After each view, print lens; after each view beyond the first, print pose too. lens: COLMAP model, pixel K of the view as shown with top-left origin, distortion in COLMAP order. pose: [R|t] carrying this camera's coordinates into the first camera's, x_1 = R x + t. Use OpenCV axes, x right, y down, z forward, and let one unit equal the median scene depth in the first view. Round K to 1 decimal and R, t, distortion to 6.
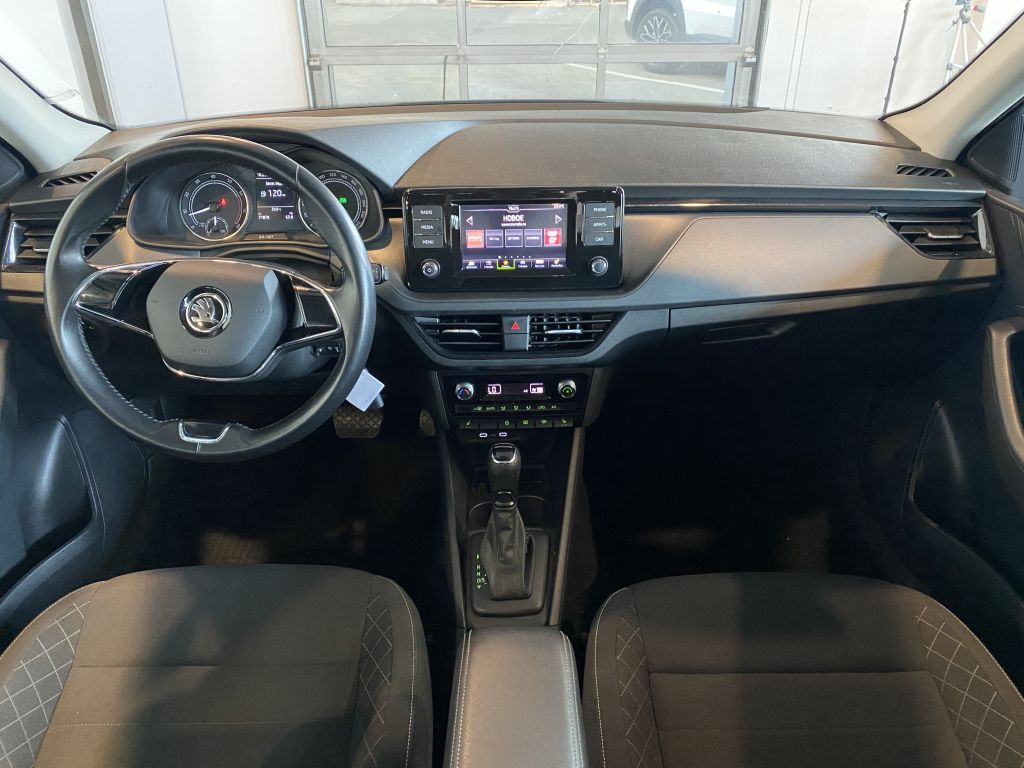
lens RADIAL K [[760.8, 0, 512.0], [0, 760.8, 384.0], [0, 0, 1]] dist [0.003580, -0.000147]
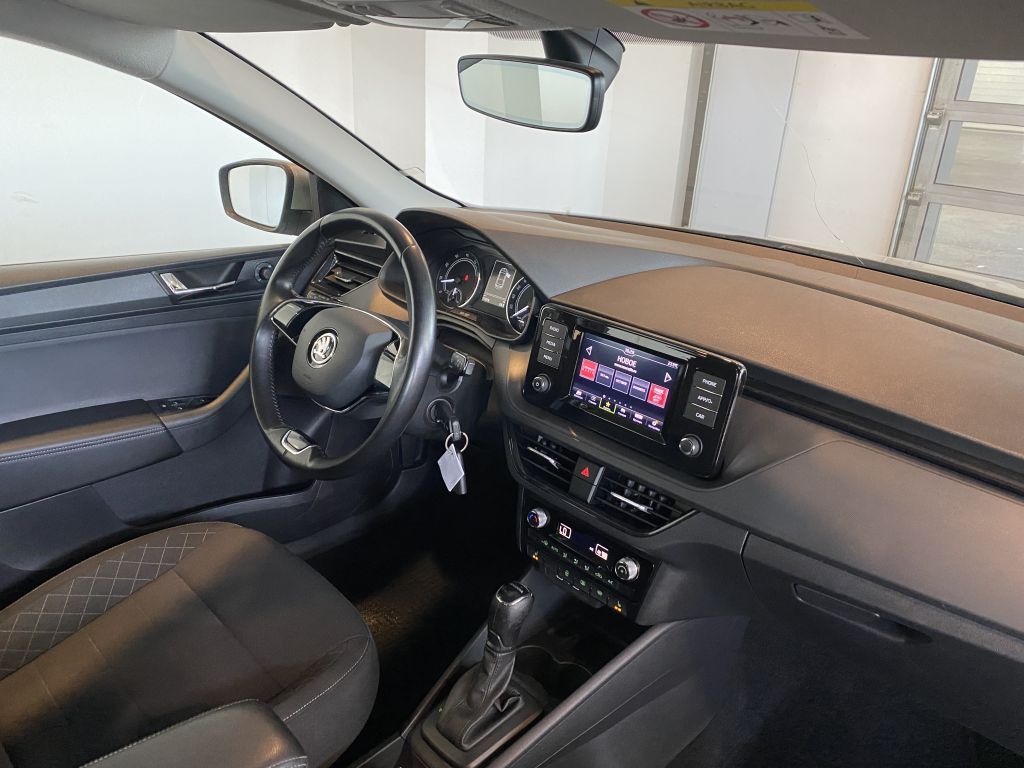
lens RADIAL K [[762.5, 0, 498.3], [0, 762.5, 366.9], [0, 0, 1]] dist [0.049596, 0.000728]
pose [[0.681103, 0.303134, -0.666490, 0.496848], [-0.406578, 0.913616, 0.000040, -0.147099], [0.608928, 0.270953, 0.745514, 0.227084]]
